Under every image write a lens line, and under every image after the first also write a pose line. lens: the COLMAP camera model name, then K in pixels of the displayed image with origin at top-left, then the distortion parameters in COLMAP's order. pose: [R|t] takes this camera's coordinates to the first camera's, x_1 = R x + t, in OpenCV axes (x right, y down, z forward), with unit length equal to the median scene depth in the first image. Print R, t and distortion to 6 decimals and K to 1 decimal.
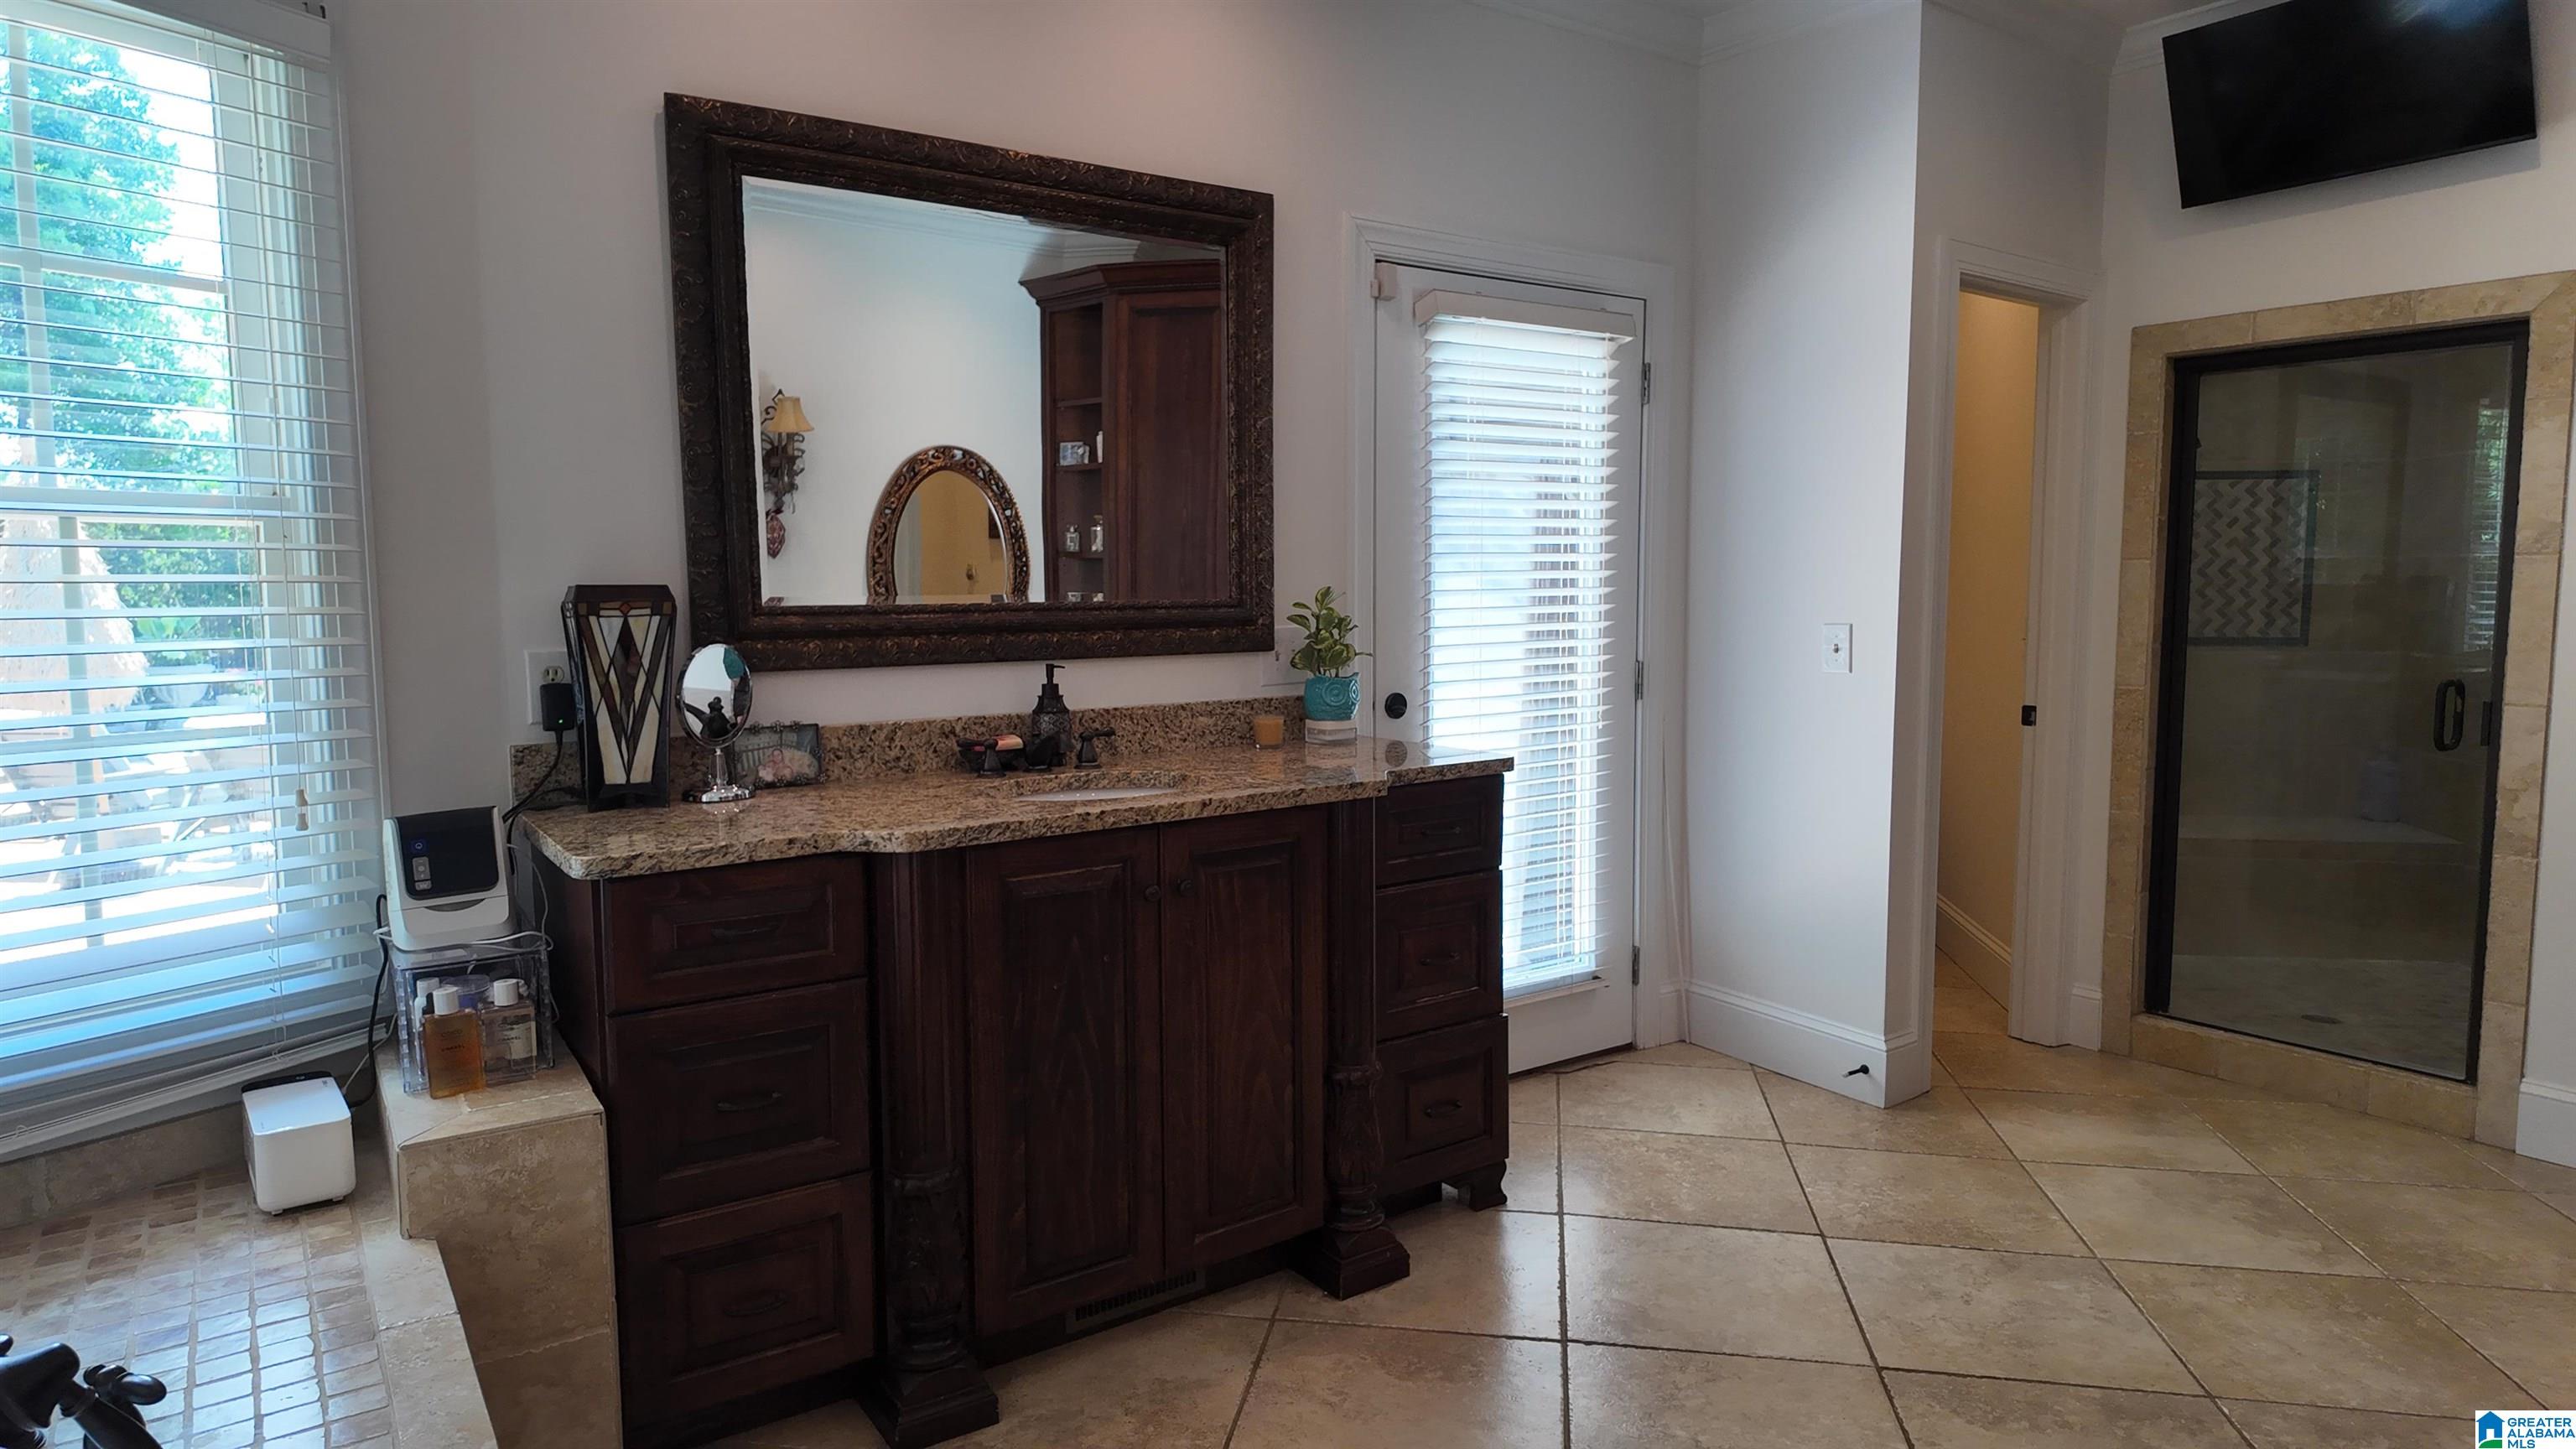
lens RADIAL K [[1511.8, 0, 1286.0], [0, 1511.8, 720.5], [0, 0, 1]] dist [0.038575, -0.027370]
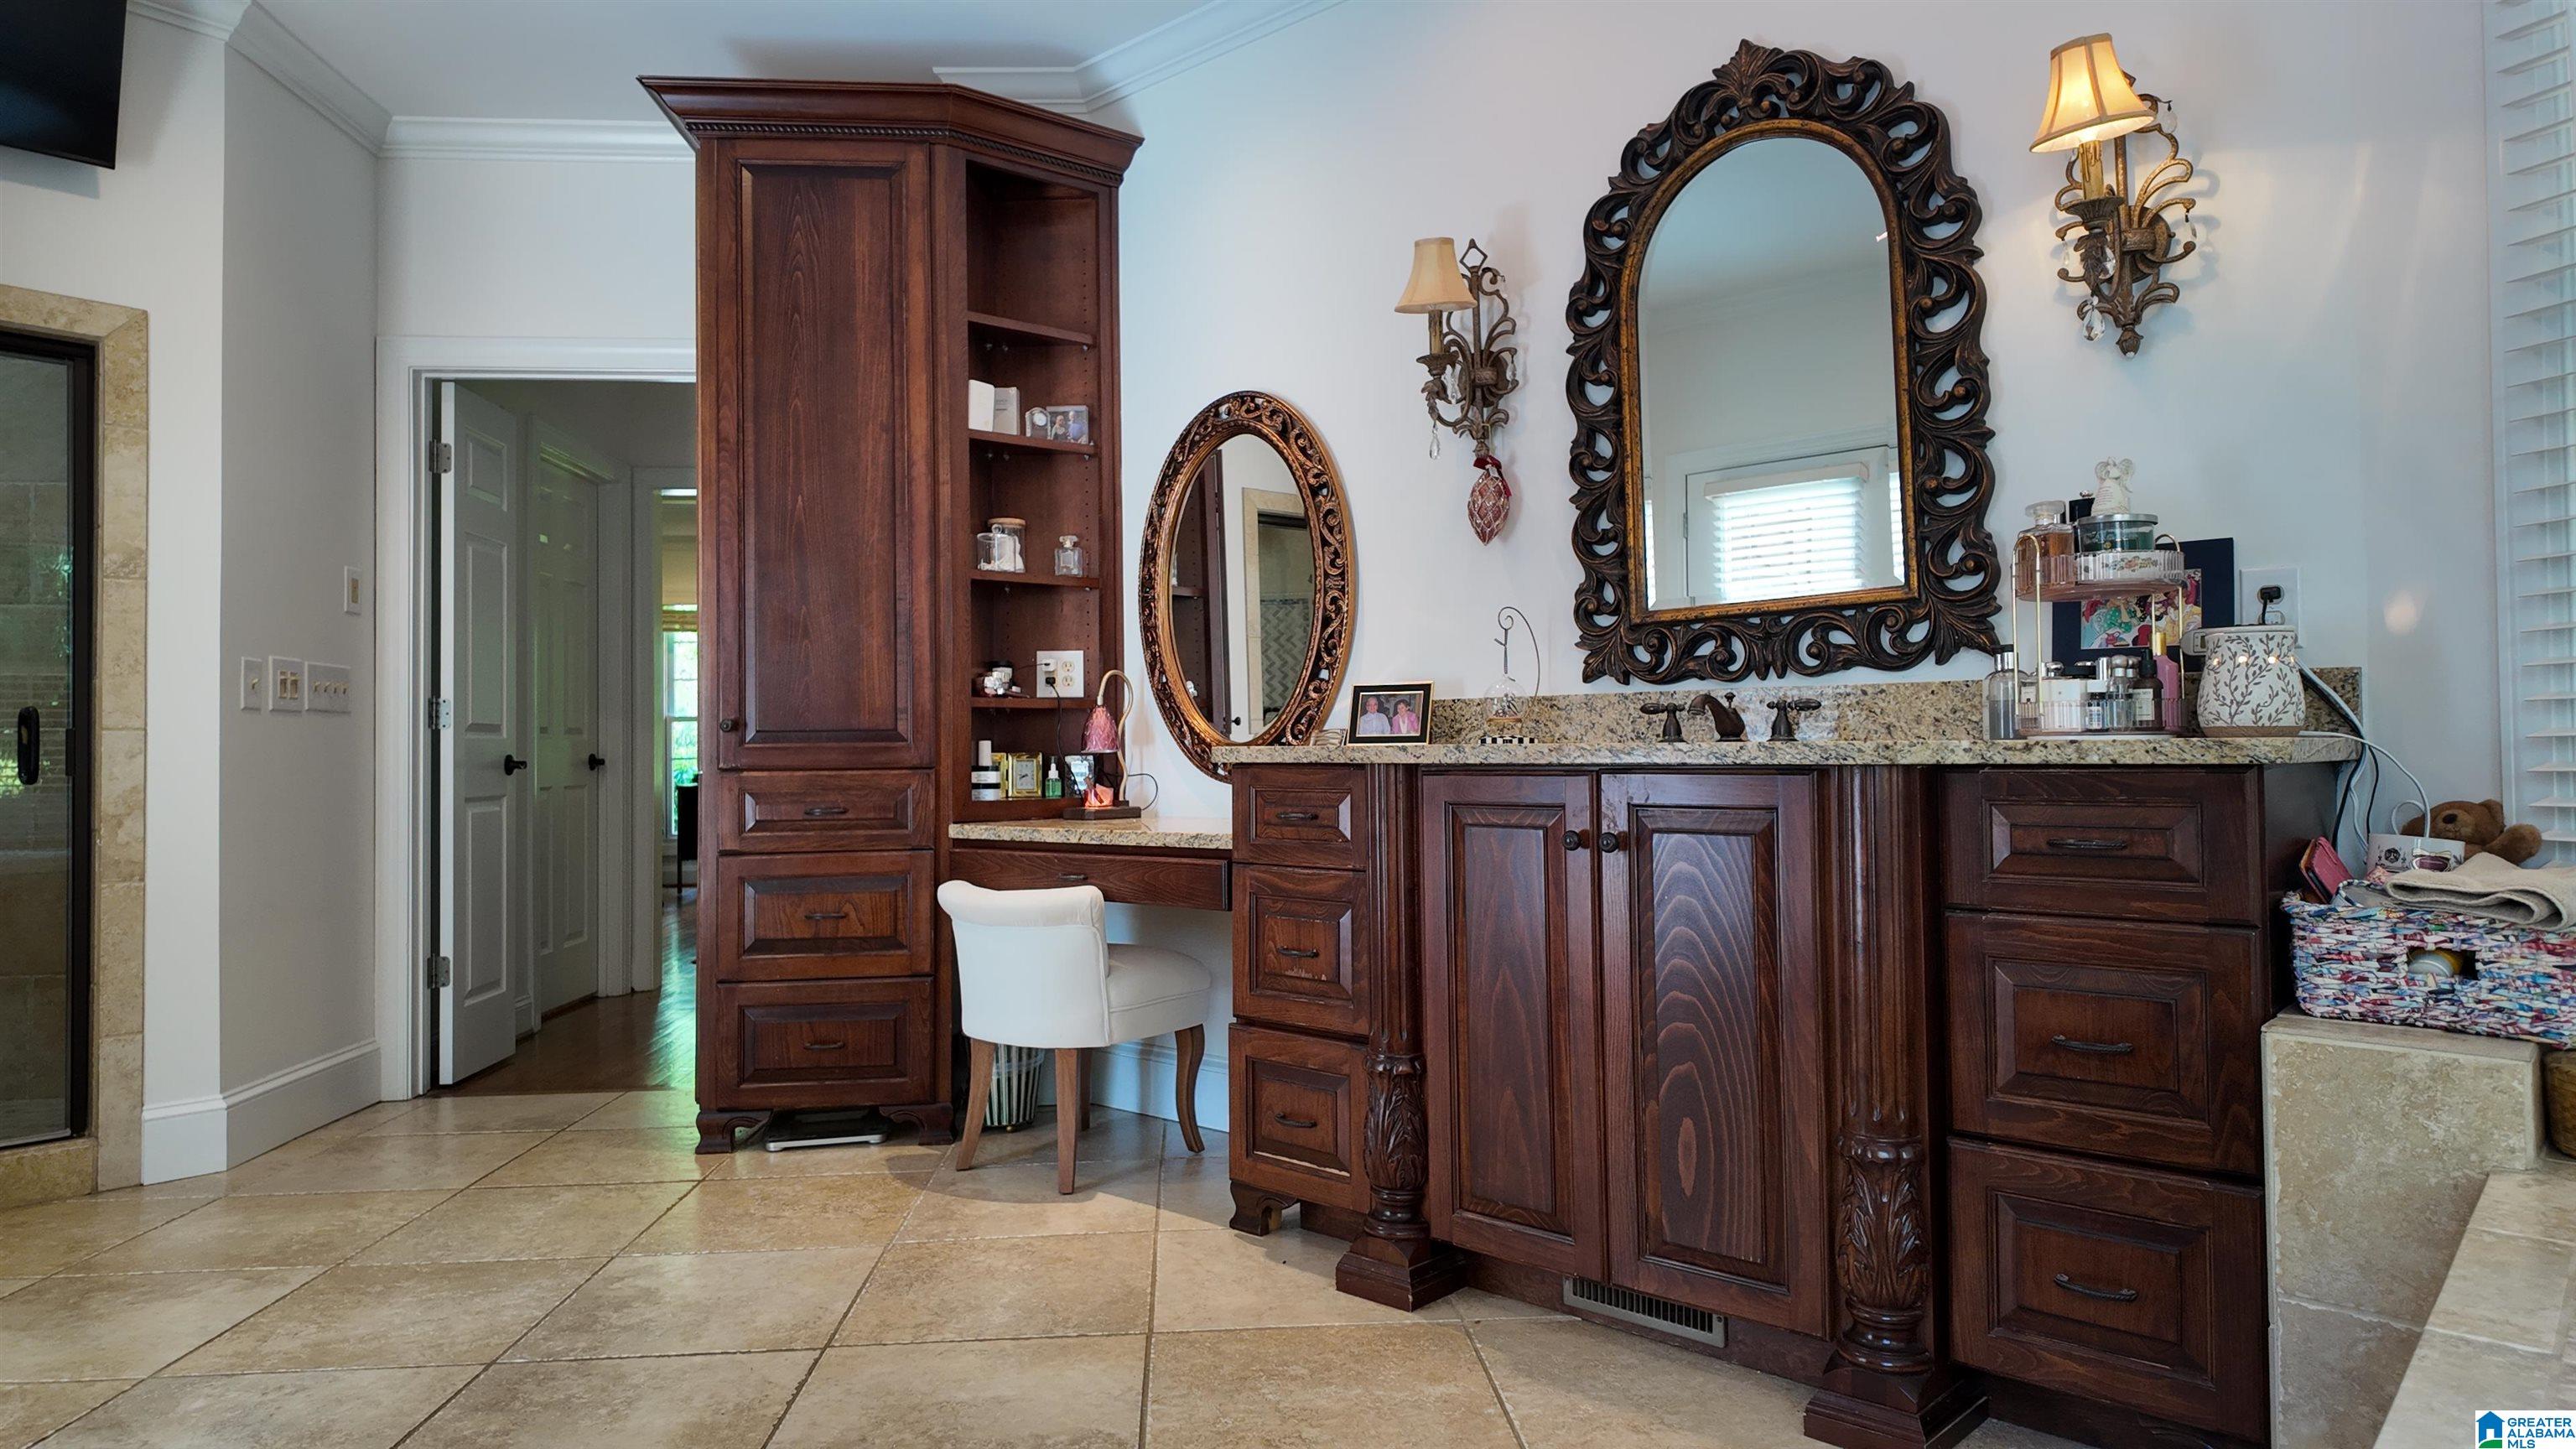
lens RADIAL K [[1511.8, 0, 1283.6], [0, 1511.8, 725.3], [0, 0, 1]] dist [0.038575, -0.027370]
pose [[-0.240527, 0.028444, 0.970225, -0.393430], [0.100361, 0.994942, -0.004288, 0.078909], [-0.965440, 0.096342, -0.242165, 0.597374]]
